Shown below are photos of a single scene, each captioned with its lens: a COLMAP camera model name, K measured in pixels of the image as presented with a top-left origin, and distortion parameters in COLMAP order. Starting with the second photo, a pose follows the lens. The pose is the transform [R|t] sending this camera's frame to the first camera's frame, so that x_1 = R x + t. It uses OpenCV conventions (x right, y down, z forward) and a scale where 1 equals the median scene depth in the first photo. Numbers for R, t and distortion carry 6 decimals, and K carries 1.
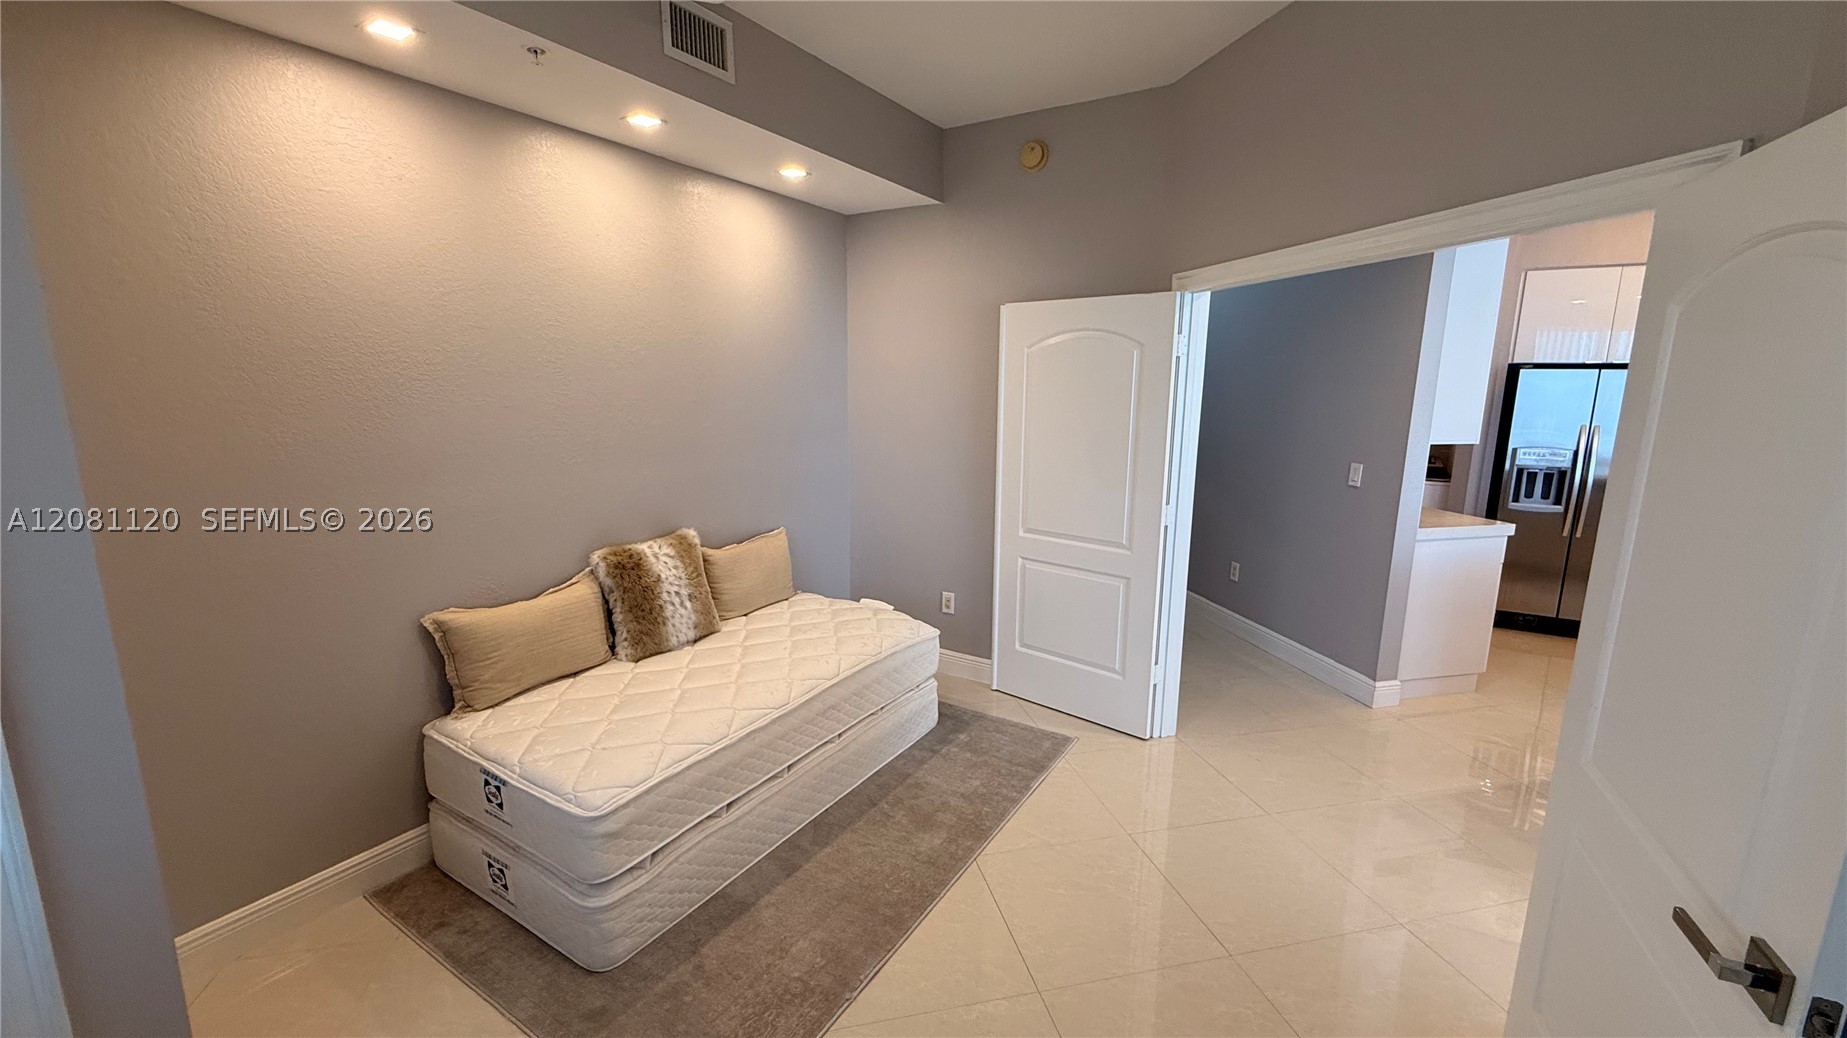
lens RADIAL K [[736.0, 0, 916.4], [0, 736.0, 517.6], [0, 0, 1]] dist [-0.001478, 0.000020]
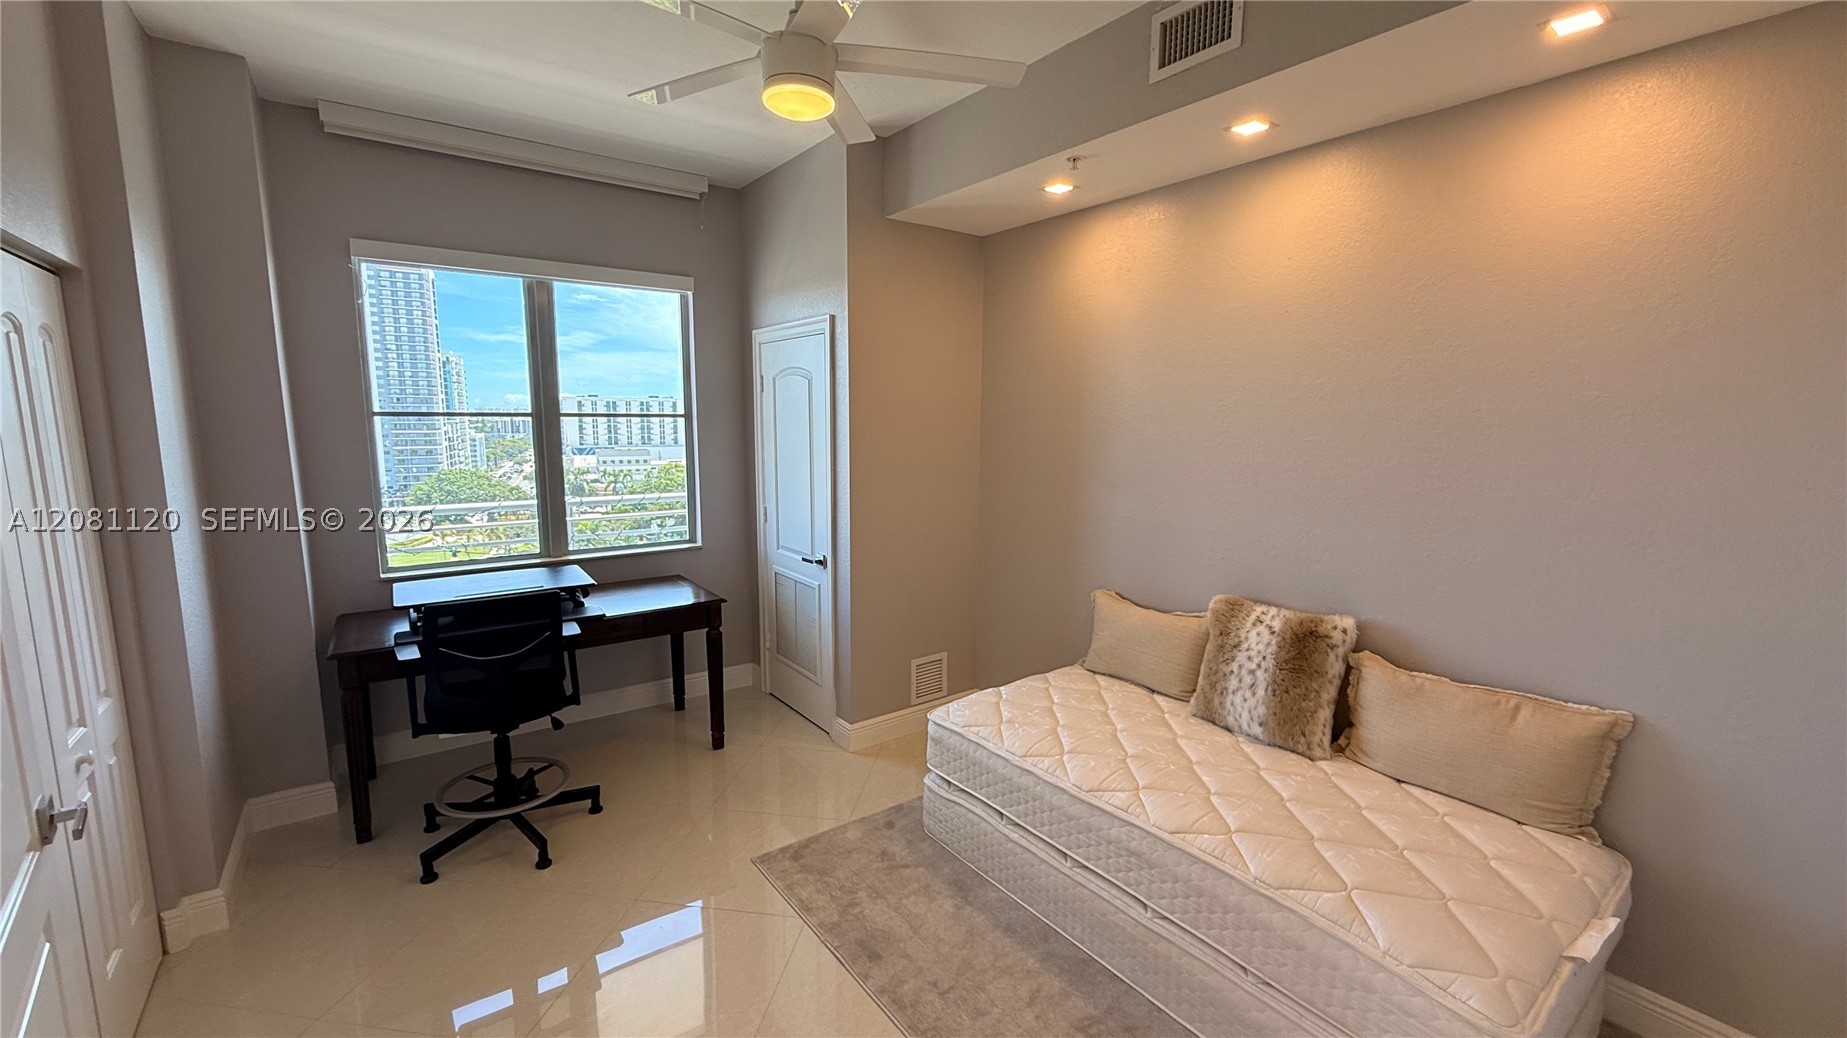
lens RADIAL K [[736.0, 0, 916.4], [0, 736.0, 517.6], [0, 0, 1]] dist [-0.001478, 0.000020]
pose [[-0.356284, 0.120036, -0.926635, 0.614585], [-0.182190, 0.963754, 0.194896, -0.174271], [0.916443, 0.238262, -0.321501, 0.965126]]
